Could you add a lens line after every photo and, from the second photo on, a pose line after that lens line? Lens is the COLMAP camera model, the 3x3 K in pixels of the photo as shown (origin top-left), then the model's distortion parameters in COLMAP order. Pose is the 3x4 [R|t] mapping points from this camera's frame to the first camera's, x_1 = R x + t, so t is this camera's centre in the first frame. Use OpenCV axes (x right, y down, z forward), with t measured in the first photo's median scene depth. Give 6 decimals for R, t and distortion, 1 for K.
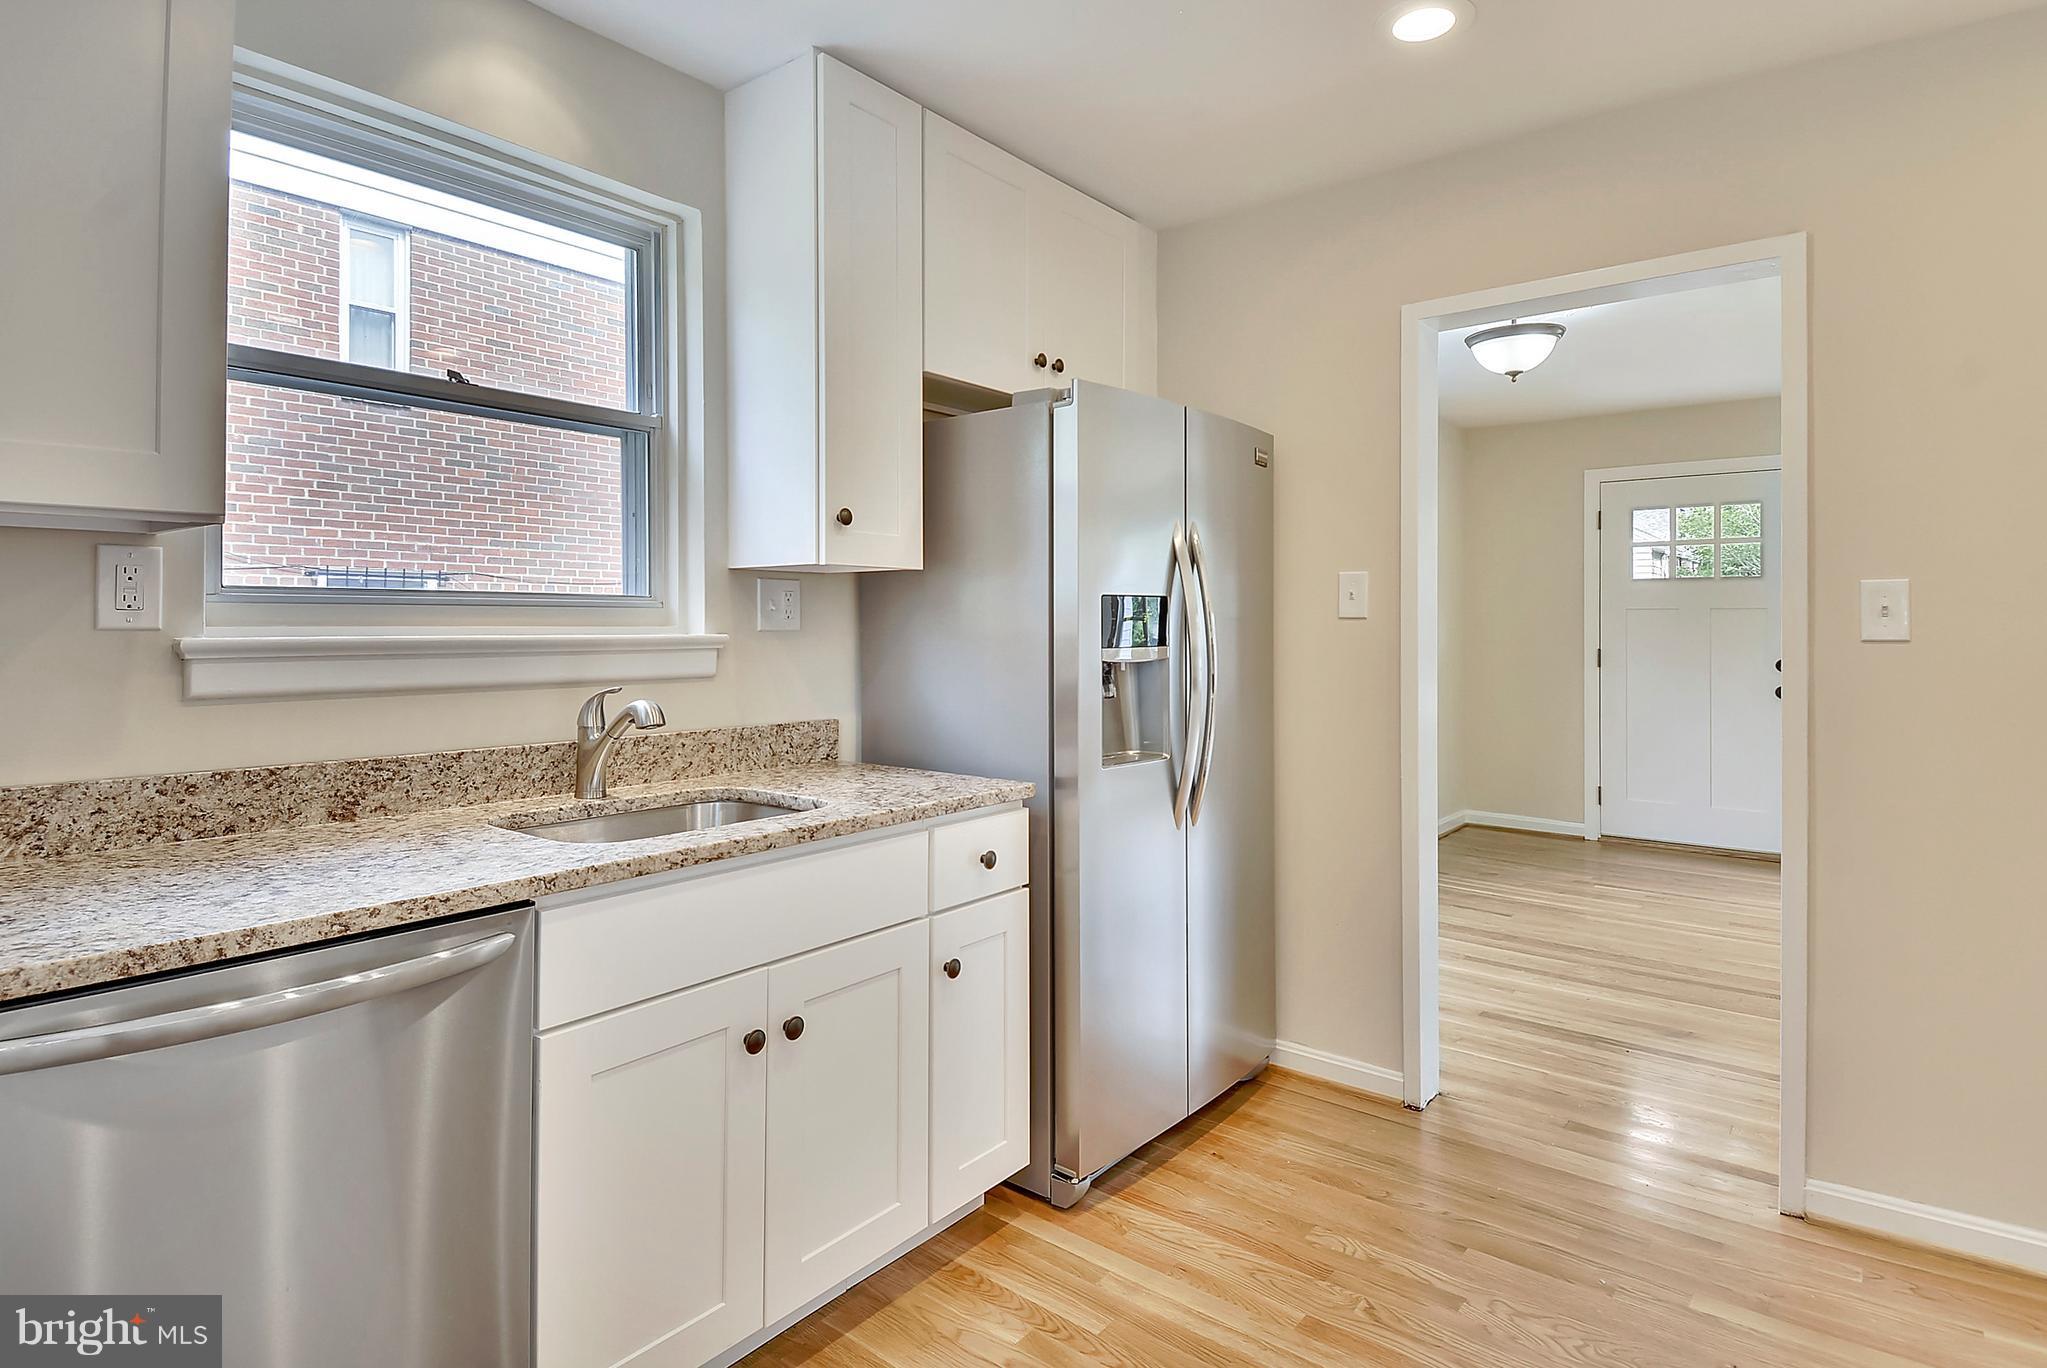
lens RADIAL K [[1079.7, 0, 1013.1], [0, 1079.7, 631.7], [0, 0, 1]] dist [0.026949, -0.034568]
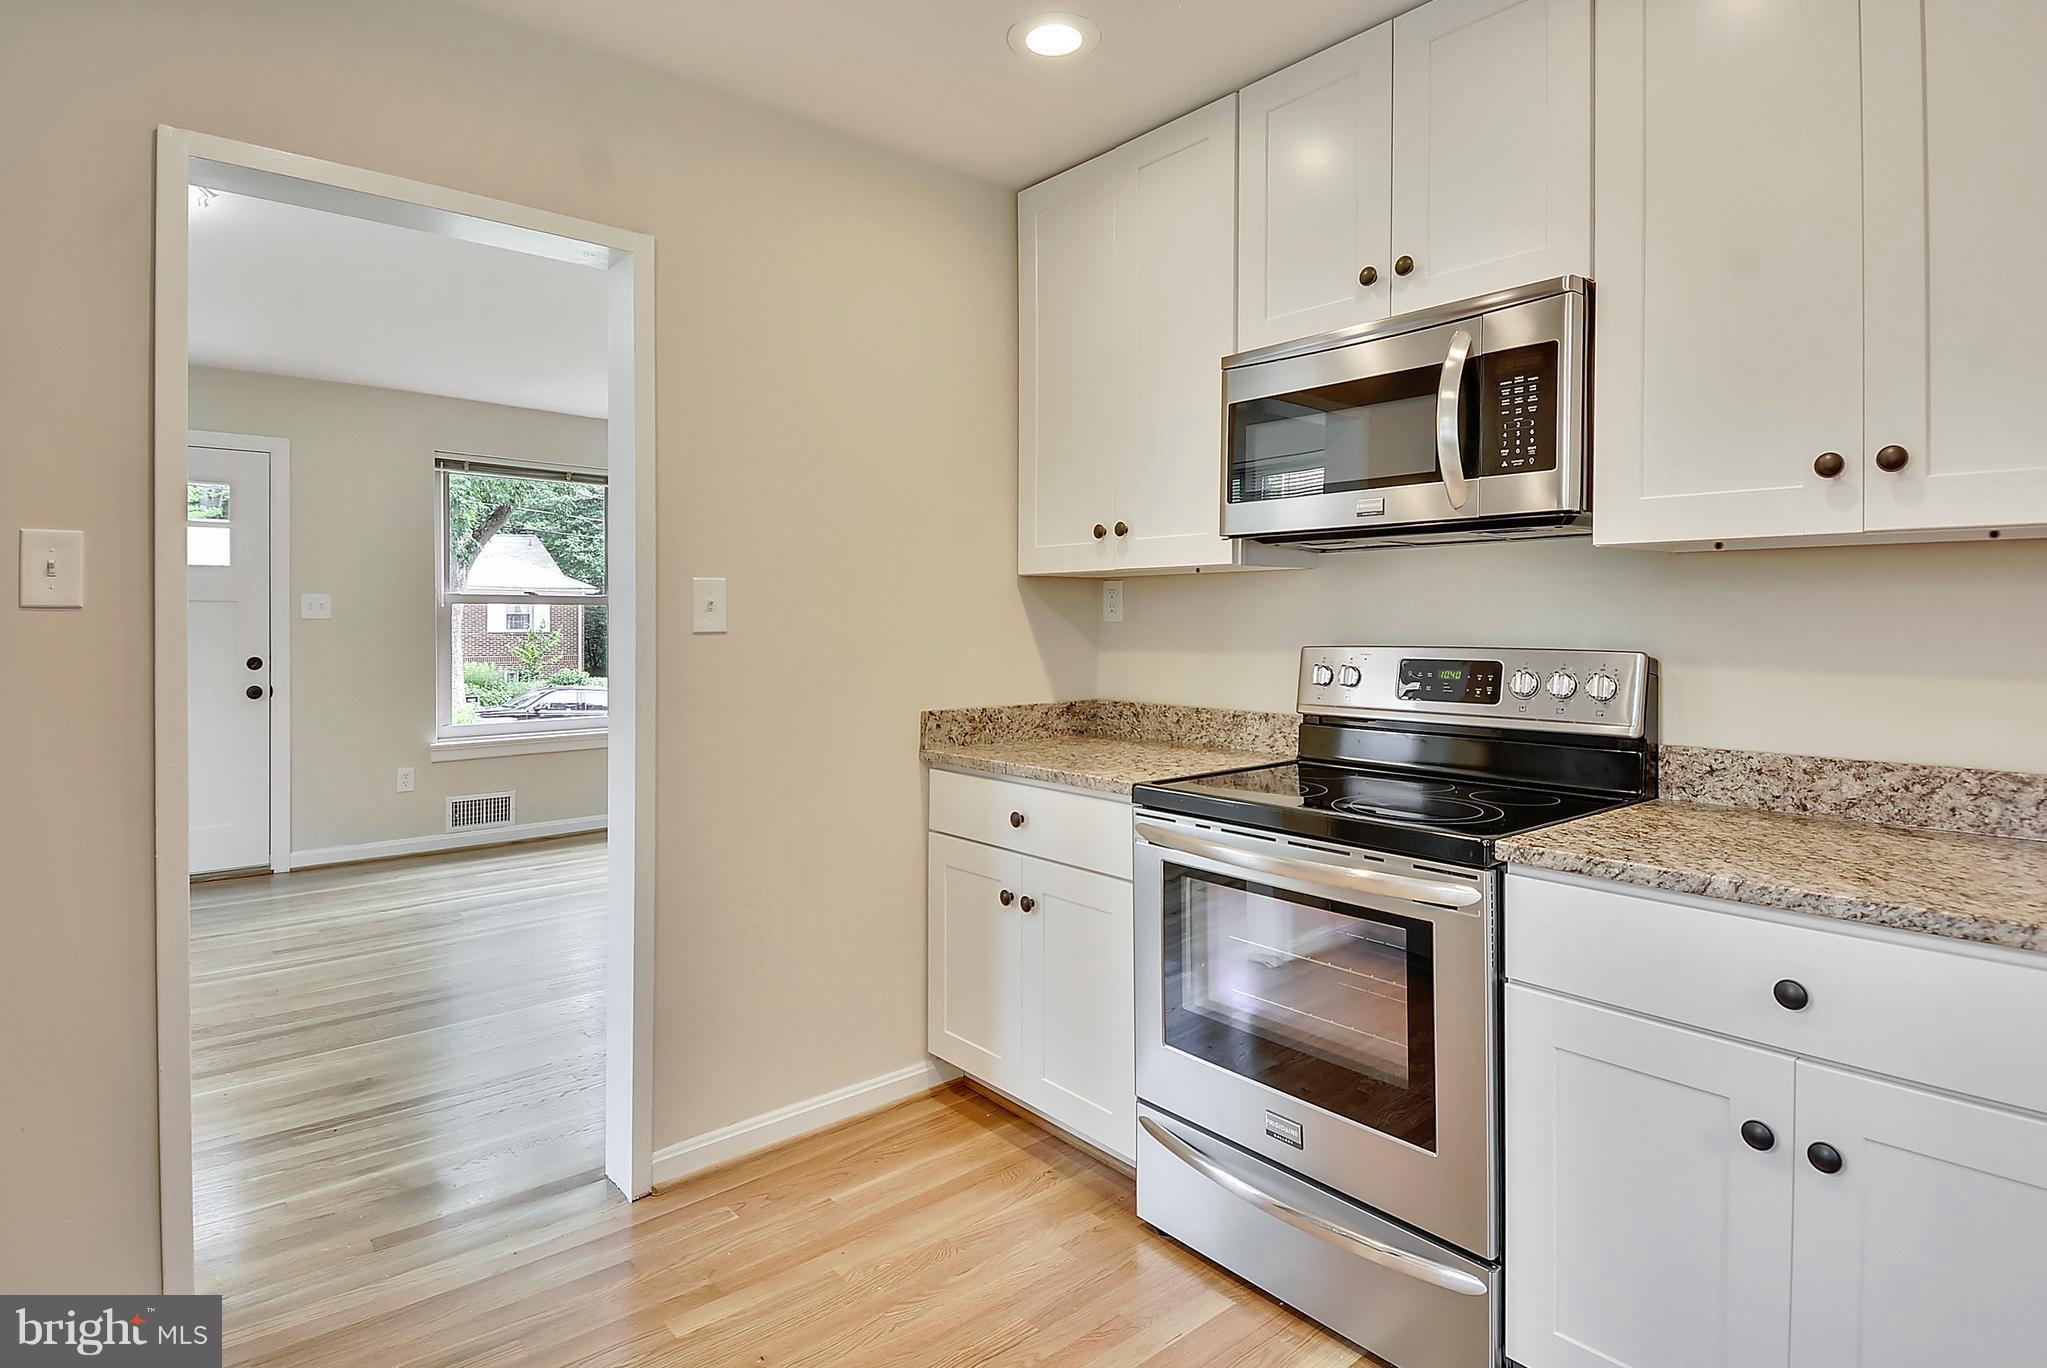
lens RADIAL K [[1079.7, 0, 1013.1], [0, 1079.7, 631.7], [0, 0, 1]] dist [0.026949, -0.034568]
pose [[0.169599, -0.010981, 0.985452, -0.180134], [0.006693, 0.999928, 0.009991, -0.001104], [-0.985491, 0.004901, 0.169660, 0.384262]]
